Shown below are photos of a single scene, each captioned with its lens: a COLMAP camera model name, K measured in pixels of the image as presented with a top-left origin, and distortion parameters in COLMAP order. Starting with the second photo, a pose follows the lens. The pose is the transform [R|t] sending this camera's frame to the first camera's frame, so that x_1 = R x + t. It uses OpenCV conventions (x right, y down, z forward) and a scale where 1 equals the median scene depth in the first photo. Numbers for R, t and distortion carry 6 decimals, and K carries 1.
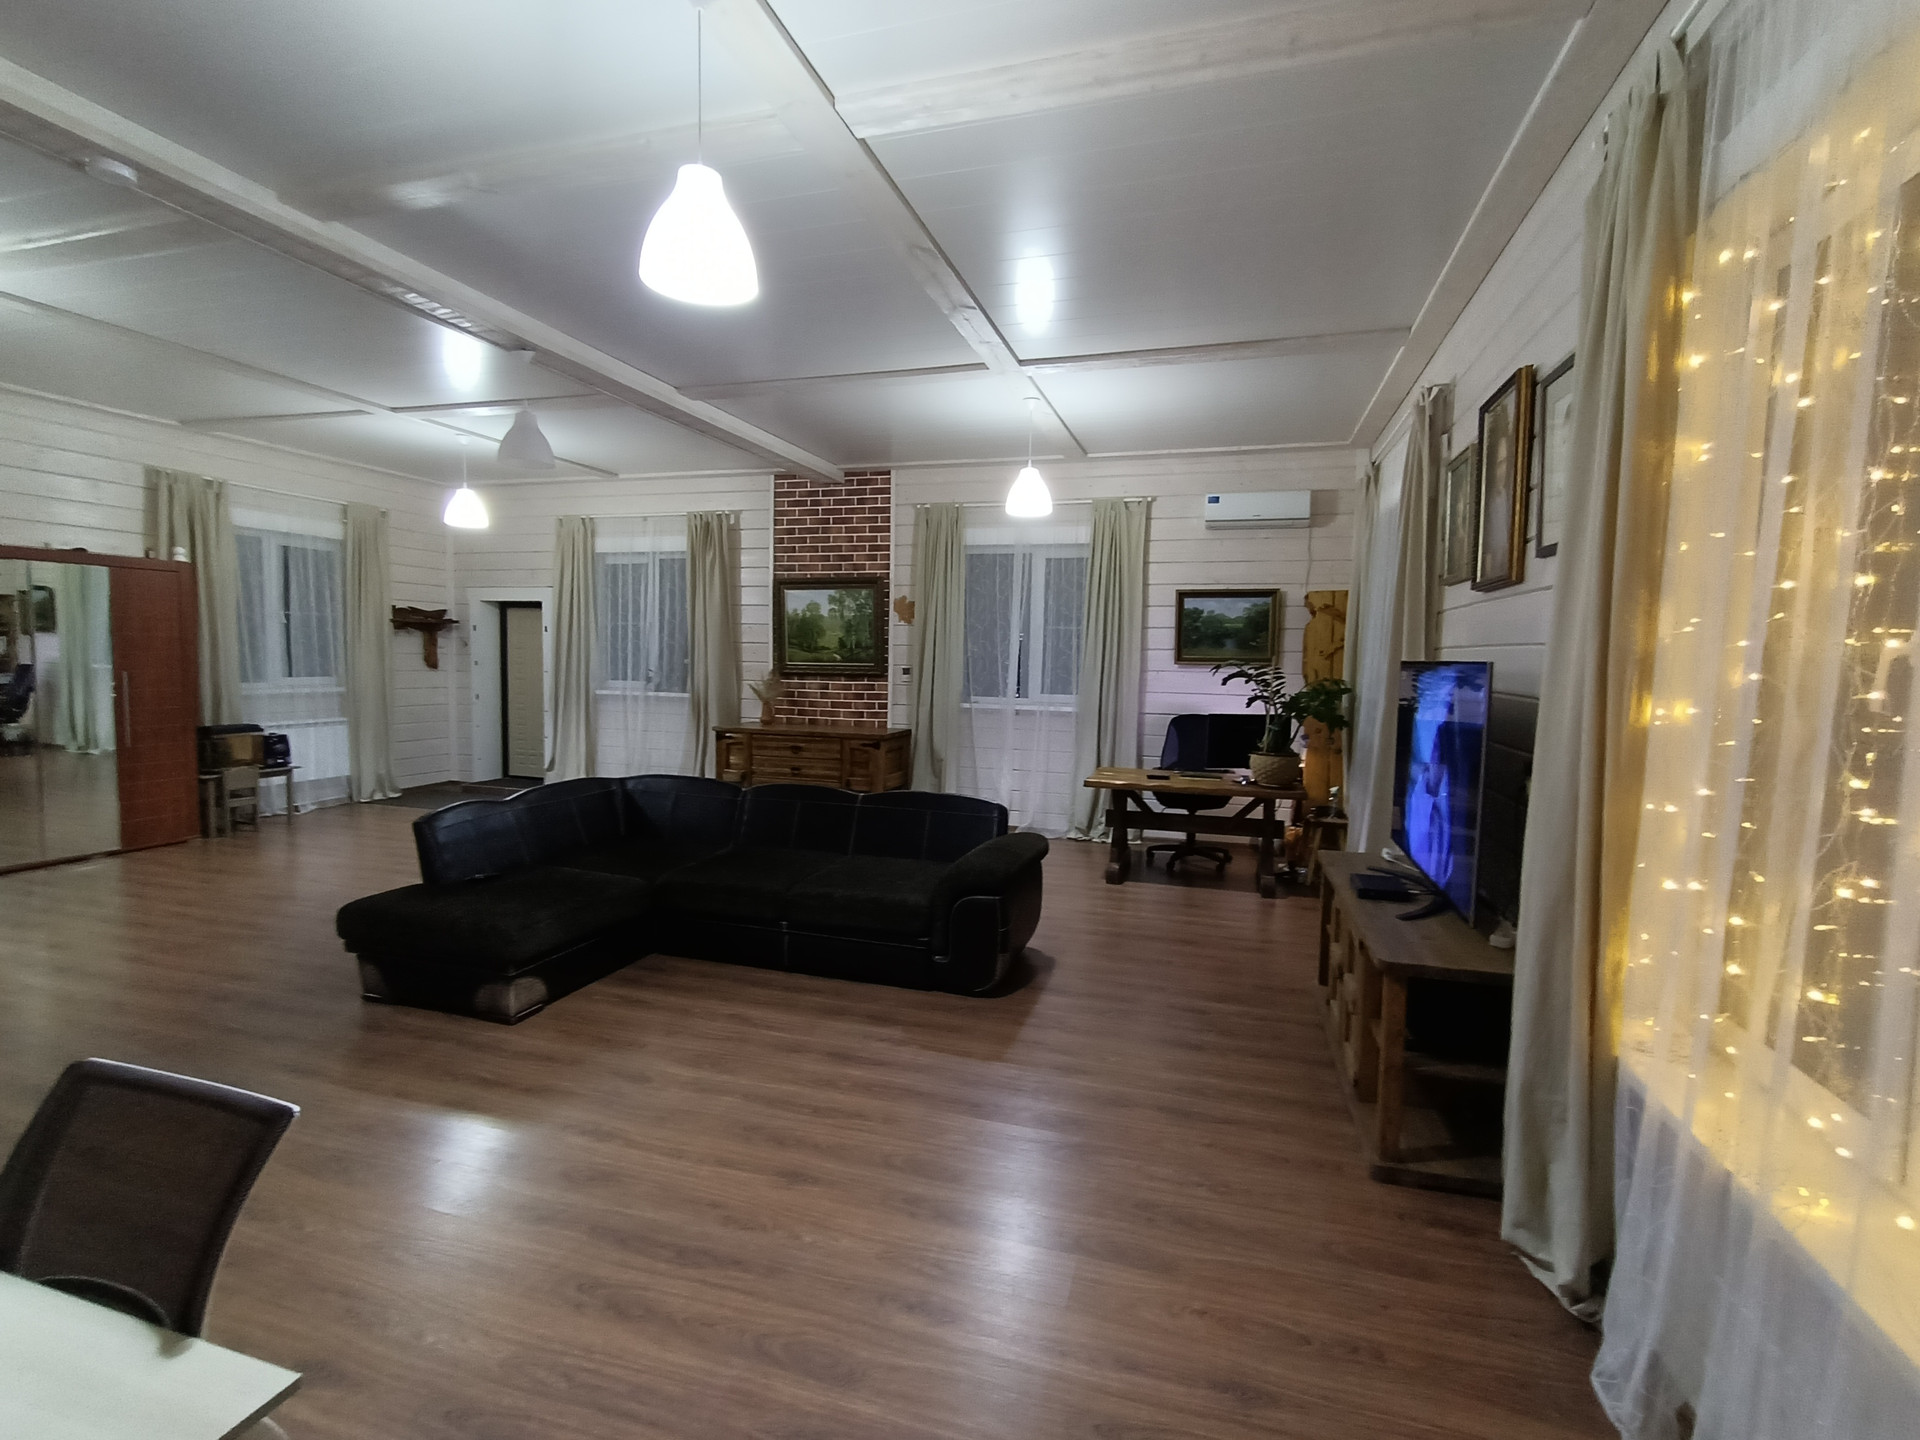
lens RADIAL K [[875.1, 0, 968.4], [0, 875.1, 720.3], [0, 0, 1]] dist [0.003082, 0.001147]
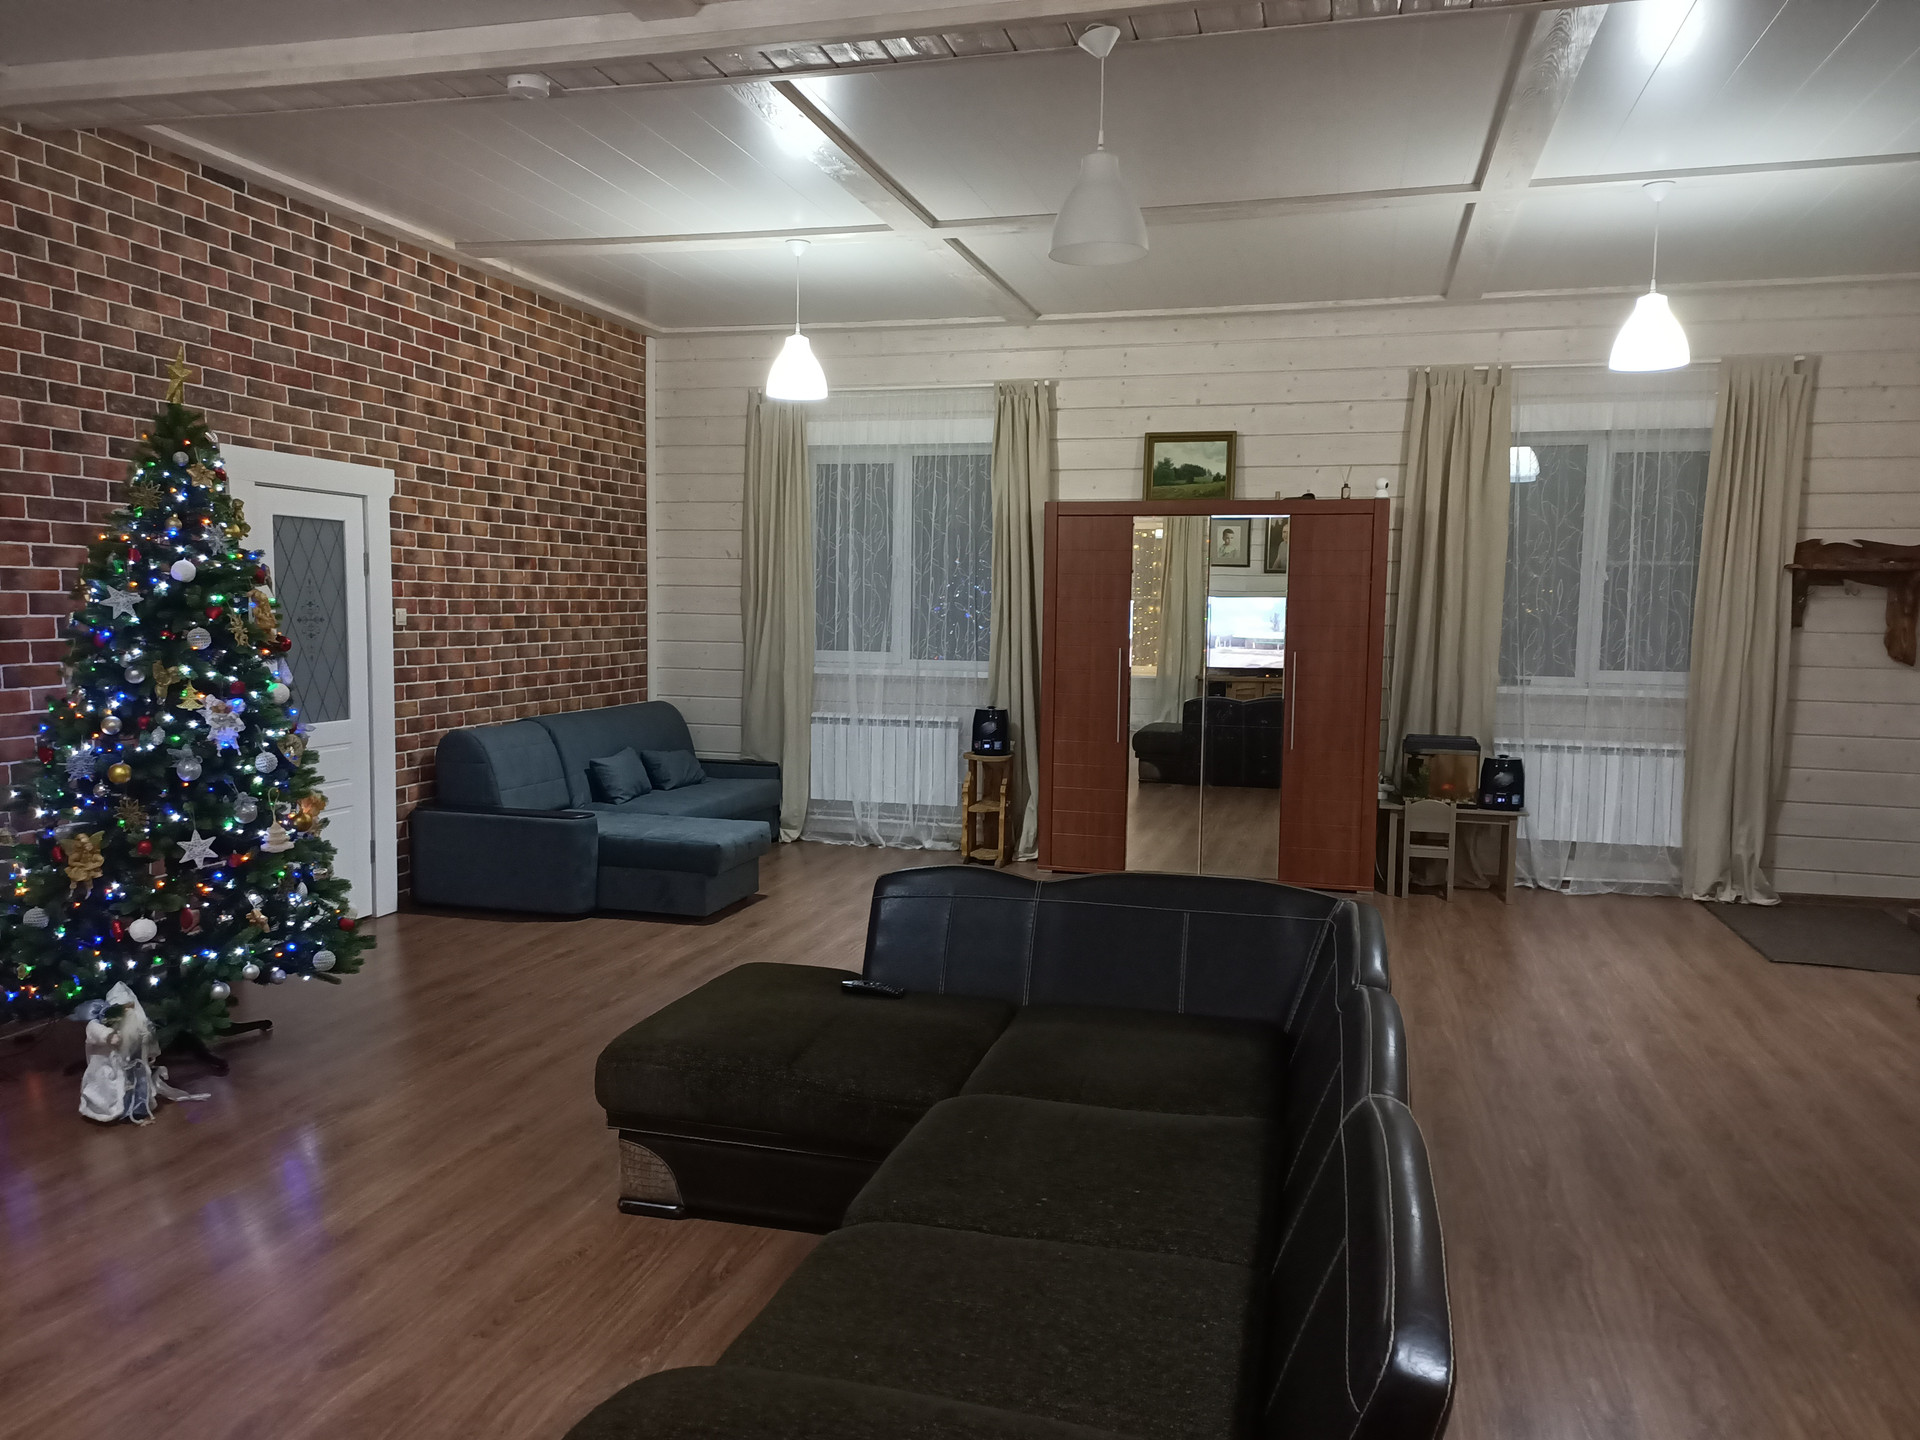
lens RADIAL K [[1417.9, 0, 958.2], [0, 1417.9, 738.1], [0, 0, 1]] dist [0.057353, -0.043984]
pose [[0.025139, 0.073032, -0.997013, 0.210460], [-0.086154, 0.993776, 0.070622, -0.034006], [0.995965, 0.084121, 0.031275, 0.530232]]
